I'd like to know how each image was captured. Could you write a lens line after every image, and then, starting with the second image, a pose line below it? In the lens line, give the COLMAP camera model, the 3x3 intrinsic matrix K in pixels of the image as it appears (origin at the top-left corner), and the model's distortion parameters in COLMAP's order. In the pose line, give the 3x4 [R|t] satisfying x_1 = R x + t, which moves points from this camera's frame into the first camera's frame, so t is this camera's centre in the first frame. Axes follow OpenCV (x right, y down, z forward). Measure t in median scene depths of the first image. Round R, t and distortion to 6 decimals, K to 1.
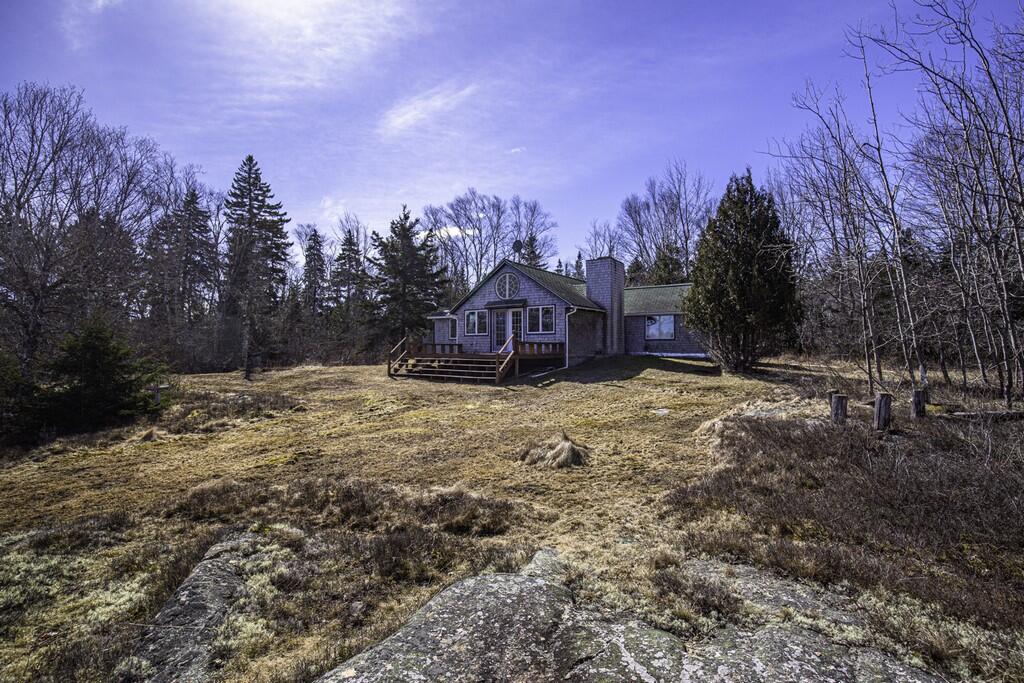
lens RADIAL K [[491.2, 0, 495.2], [0, 491.2, 343.1], [0, 0, 1]] dist [-0.033880, 0.002031]
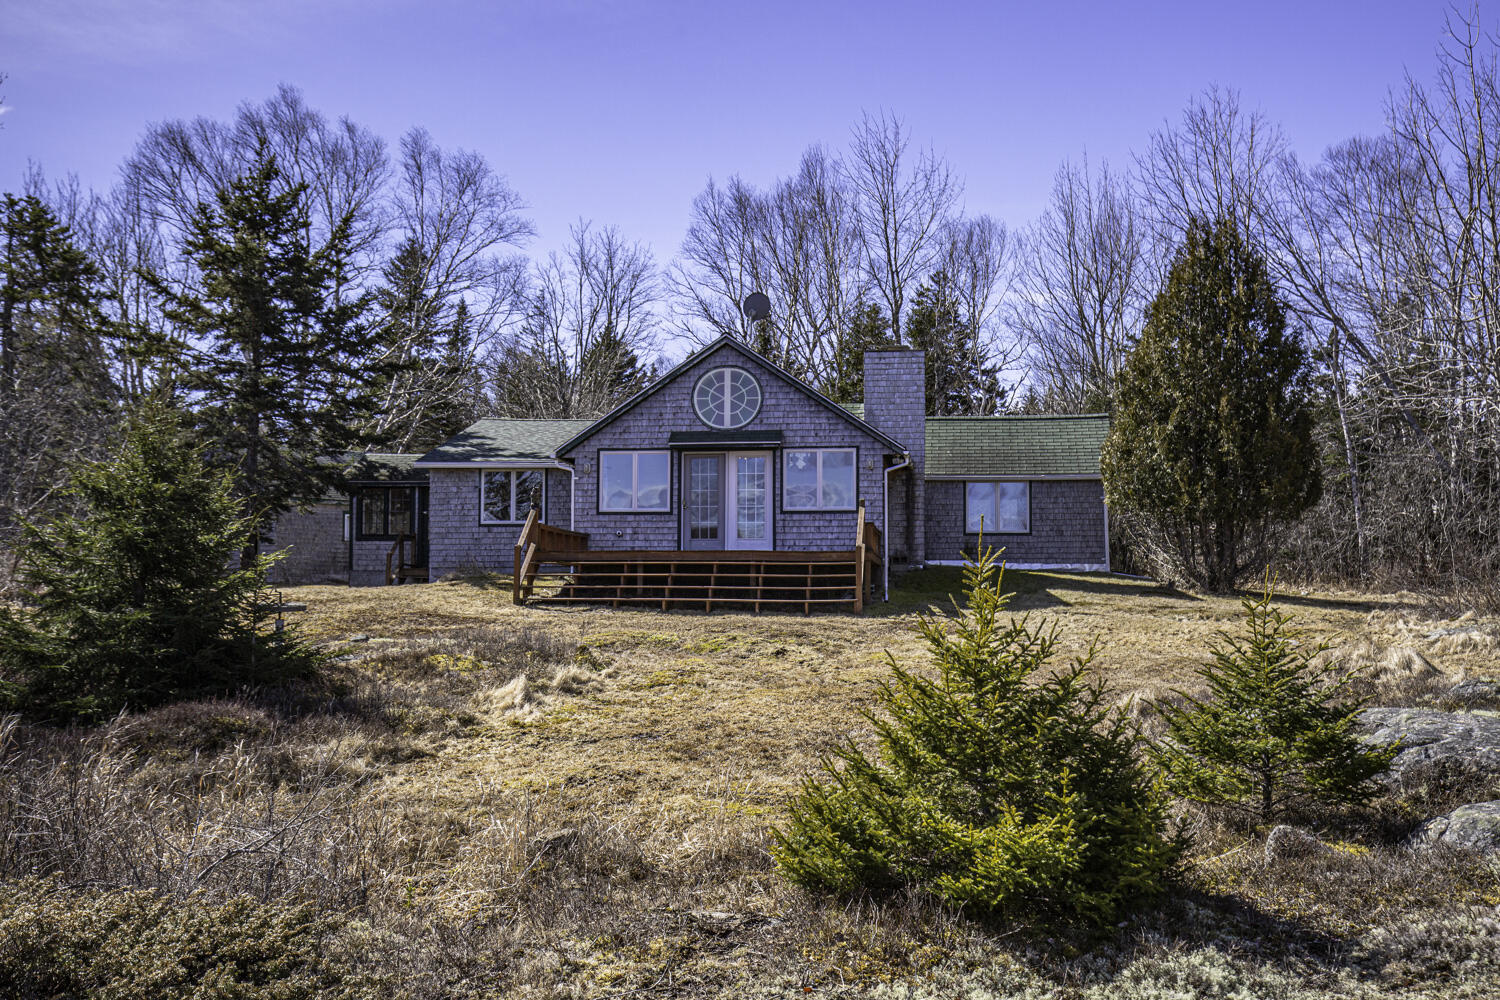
lens RADIAL K [[1531.7, 0, 752.0], [0, 1531.7, 504.8], [0, 0, 1]] dist [0.046240, 0.000000]
pose [[0.876442, 0.032740, 0.480394, -0.415316], [-0.009683, 0.998682, -0.050395, 0.029963], [-0.481410, 0.039517, 0.875604, -0.112947]]
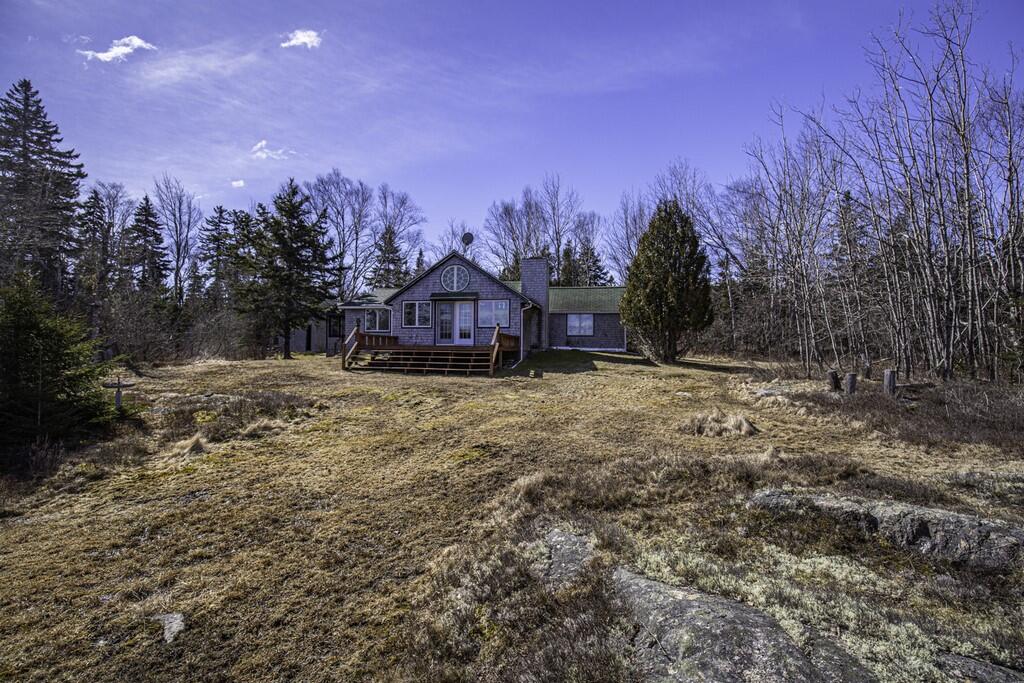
lens RADIAL K [[491.2, 0, 511.9], [0, 491.2, 345.8], [0, 0, 1]] dist [-0.033880, 0.002031]
pose [[0.905934, 0.010748, 0.423282, -0.203075], [-0.013599, 0.999901, 0.003715, 0.009950], [-0.423200, -0.009122, 0.905990, 0.043997]]
